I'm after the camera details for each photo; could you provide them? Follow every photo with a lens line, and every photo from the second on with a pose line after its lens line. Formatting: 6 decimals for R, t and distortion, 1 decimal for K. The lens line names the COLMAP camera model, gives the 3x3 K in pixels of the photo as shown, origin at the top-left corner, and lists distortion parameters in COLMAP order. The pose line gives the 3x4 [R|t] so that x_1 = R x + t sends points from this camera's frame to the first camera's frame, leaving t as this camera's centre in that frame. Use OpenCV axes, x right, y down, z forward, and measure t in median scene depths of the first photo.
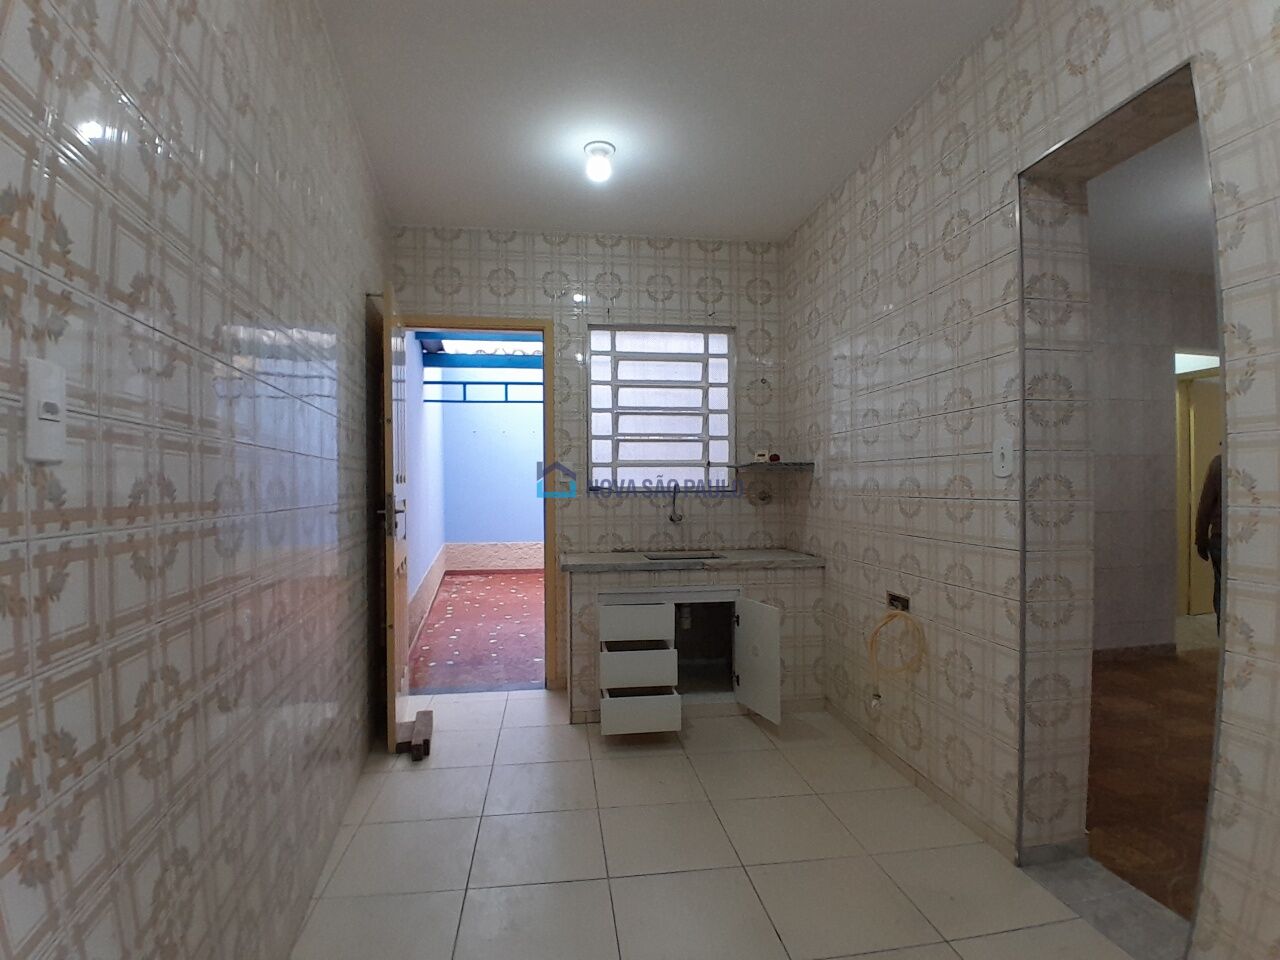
lens RADIAL K [[632.3, 0, 632.5], [0, 632.3, 482.7], [0, 0, 1]] dist [0.006604, -0.045064]
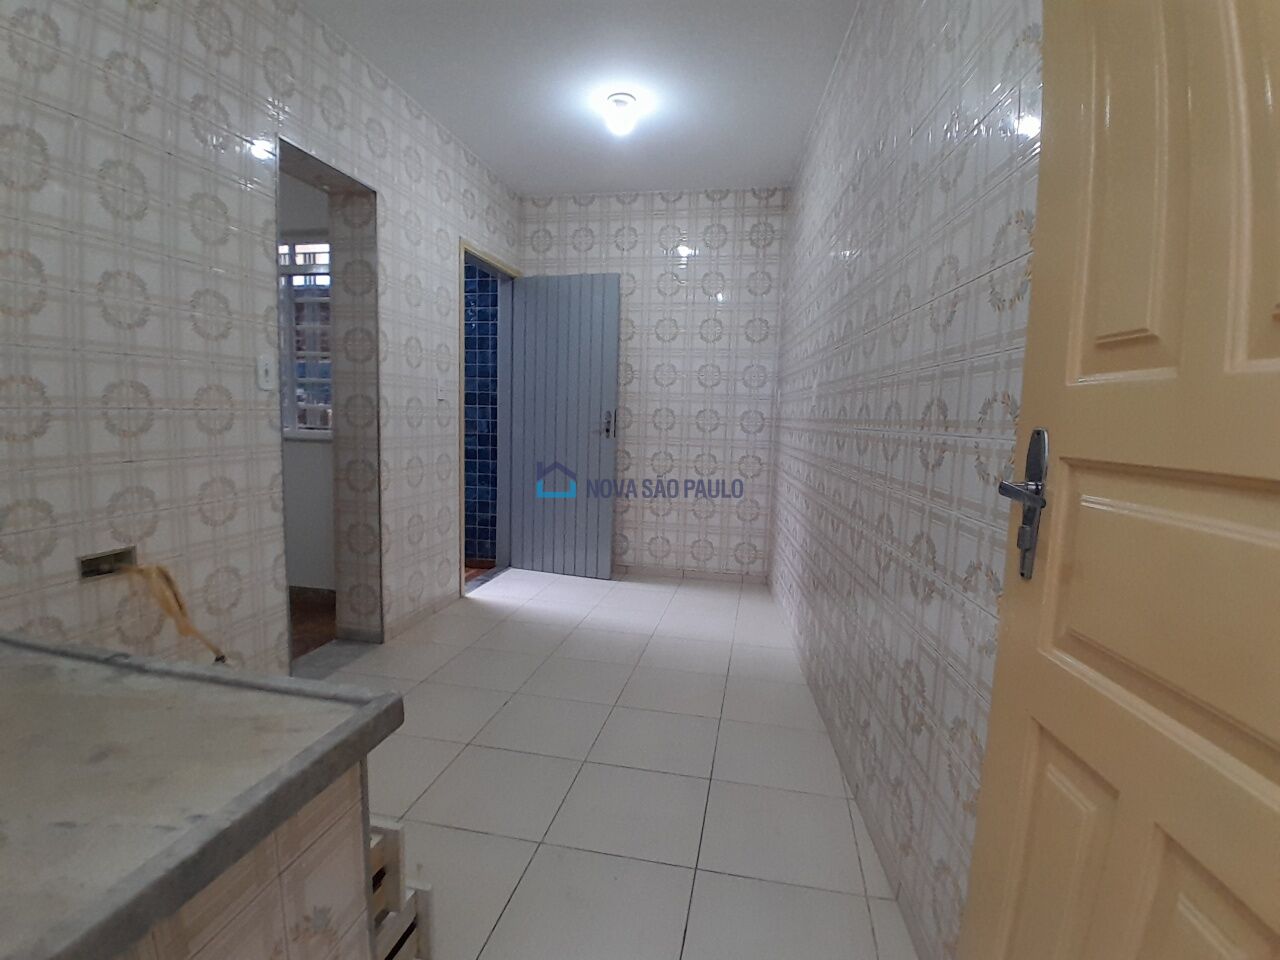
lens RADIAL K [[632.3, 0, 632.5], [0, 632.3, 482.7], [0, 0, 1]] dist [0.006604, -0.045064]
pose [[-0.942332, -0.046841, 0.331385, -0.389638], [-0.014245, 0.994873, 0.100119, 0.031150], [-0.334376, 0.089625, -0.938168, 1.676673]]
